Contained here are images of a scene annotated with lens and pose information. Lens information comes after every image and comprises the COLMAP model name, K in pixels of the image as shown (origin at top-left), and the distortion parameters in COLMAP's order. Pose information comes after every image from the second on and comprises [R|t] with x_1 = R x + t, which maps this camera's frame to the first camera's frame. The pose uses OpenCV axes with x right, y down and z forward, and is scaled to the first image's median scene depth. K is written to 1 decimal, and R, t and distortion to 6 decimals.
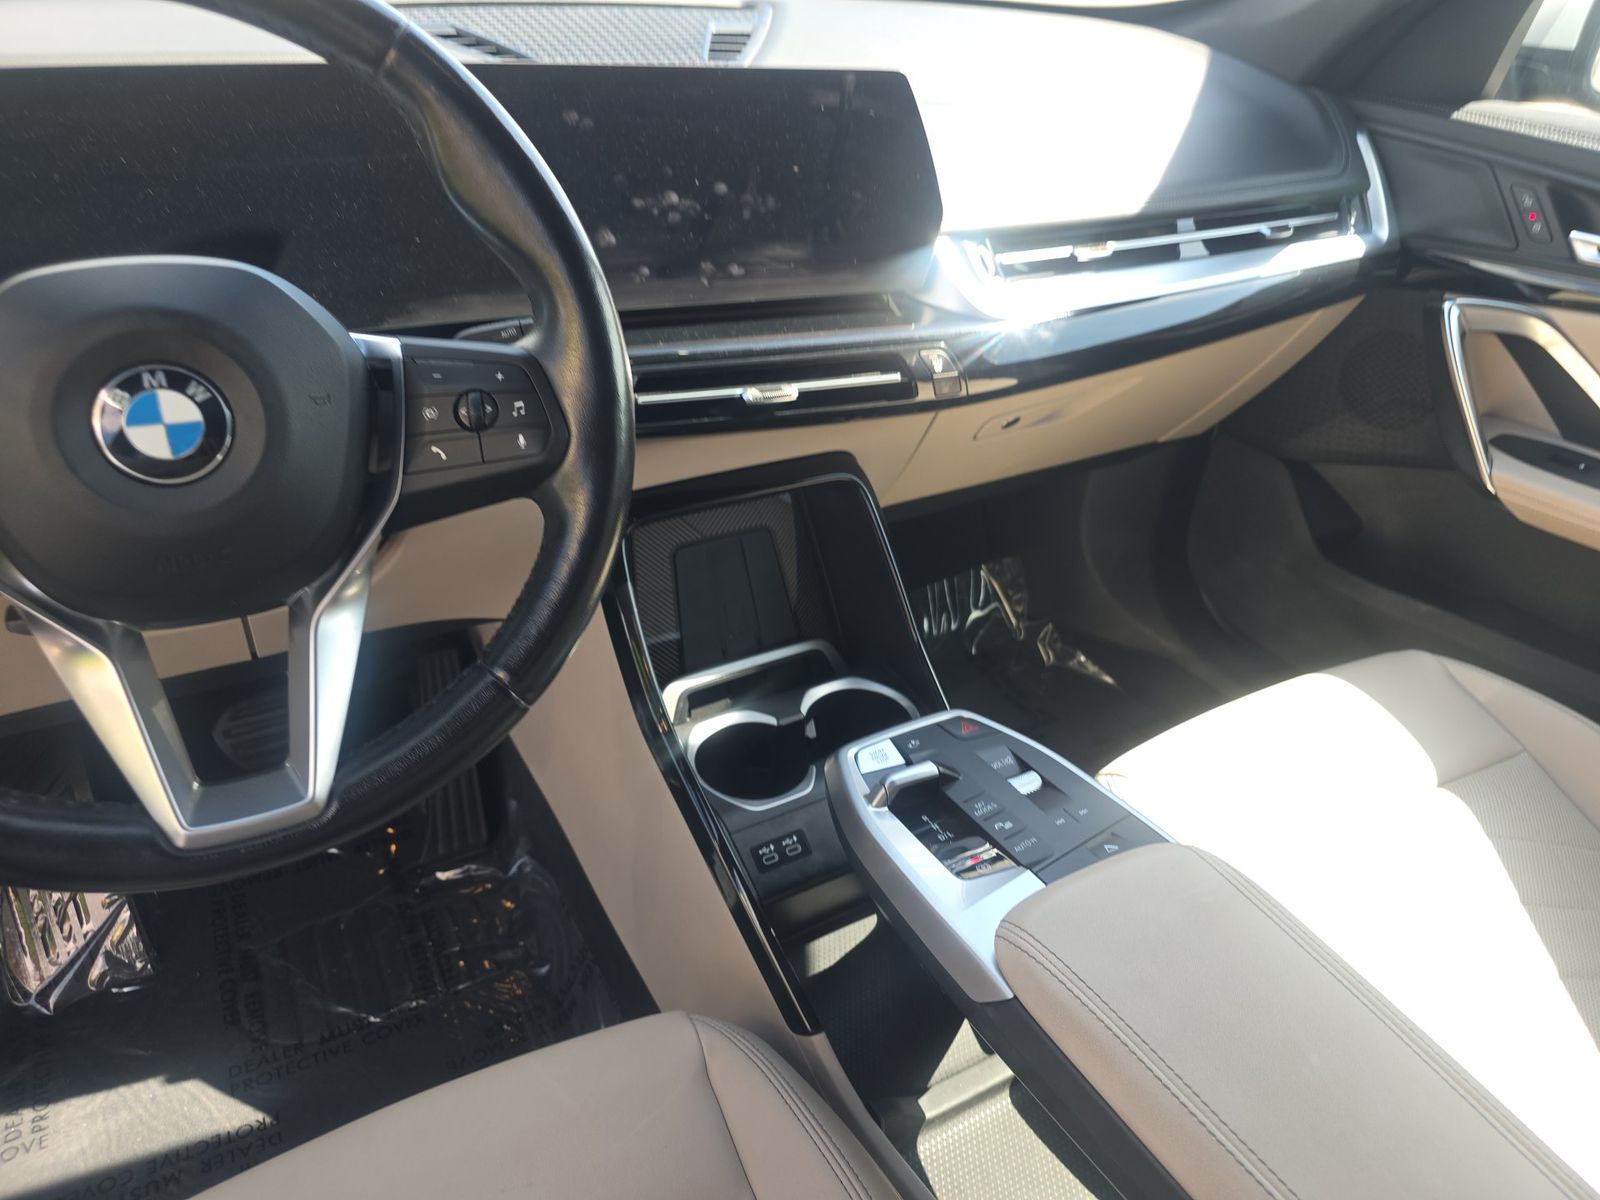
lens RADIAL K [[1082.9, 0, 810.8], [0, 1082.9, 593.6], [0, 0, 1]] dist [0.022975, -0.026148]
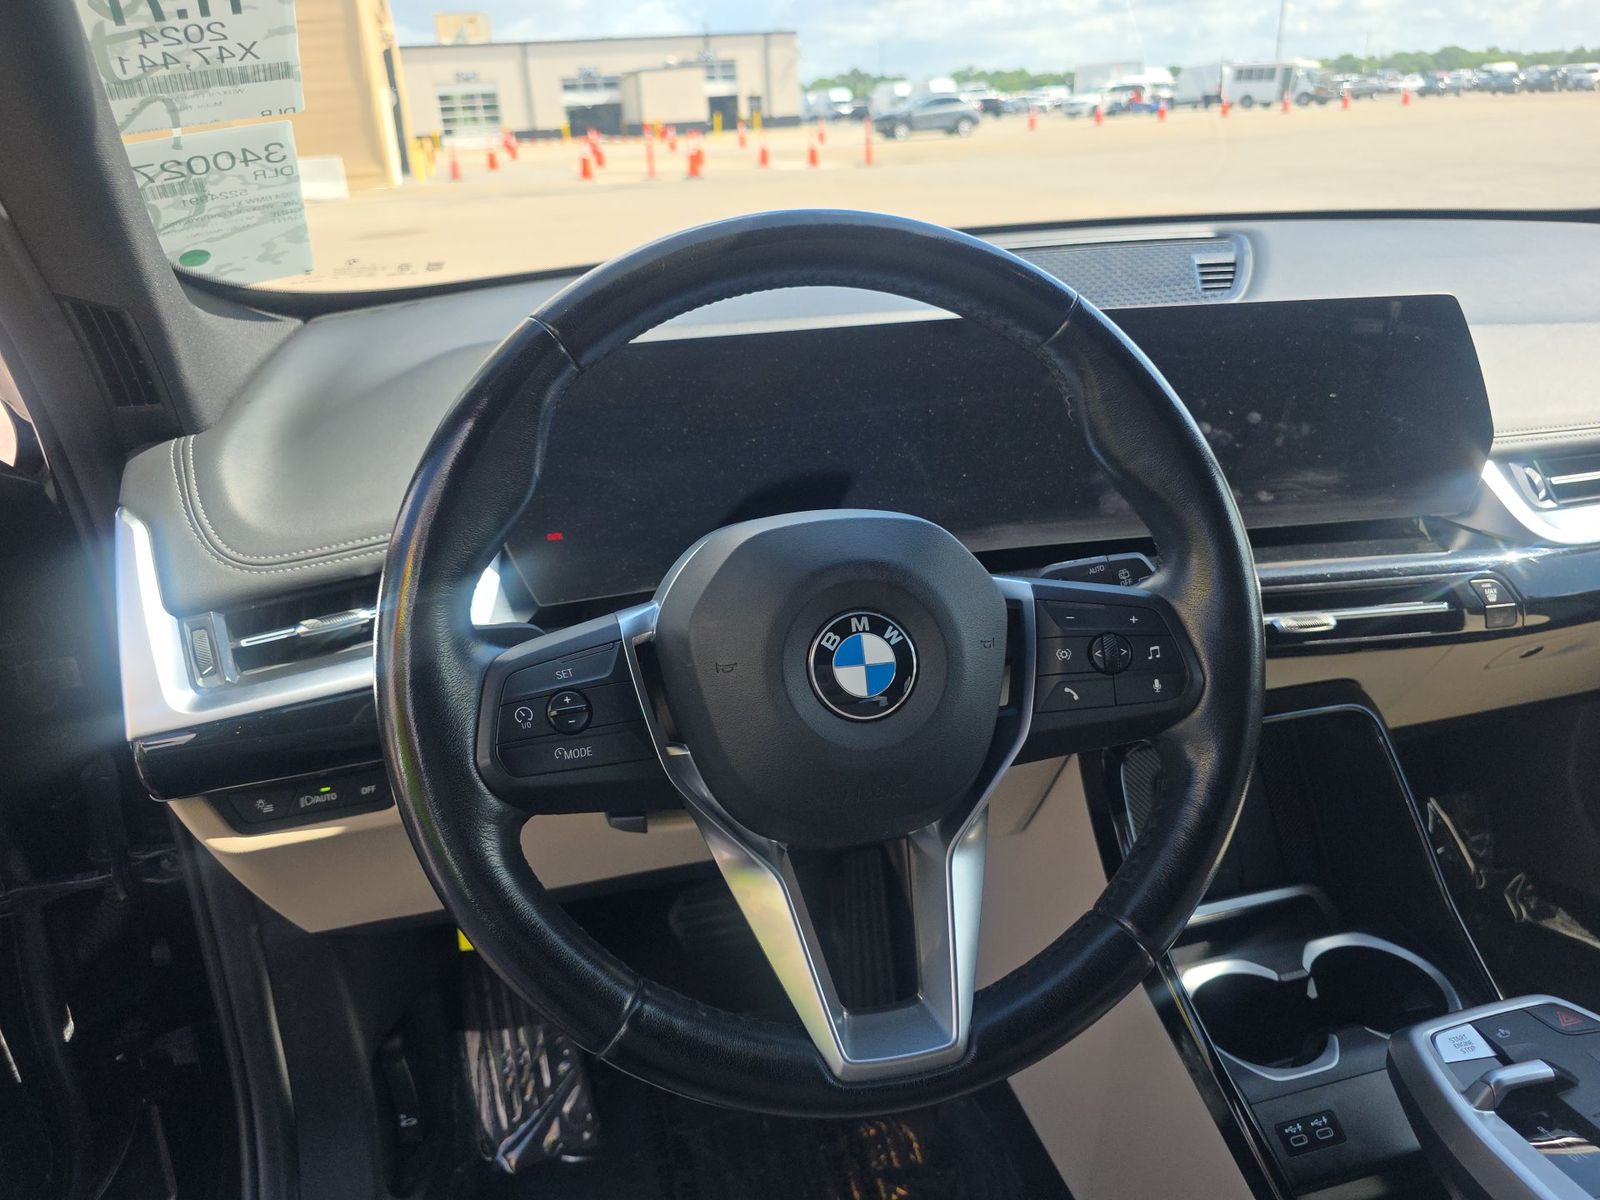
lens RADIAL K [[1082.9, 0, 805.1], [0, 1082.9, 616.2], [0, 0, 1]] dist [0.022975, -0.026148]
pose [[0.960164, 0.025948, -0.278231, -0.191535], [-0.067905, 0.987500, -0.142244, -0.025522], [0.271062, 0.155471, 0.949923, -0.021819]]
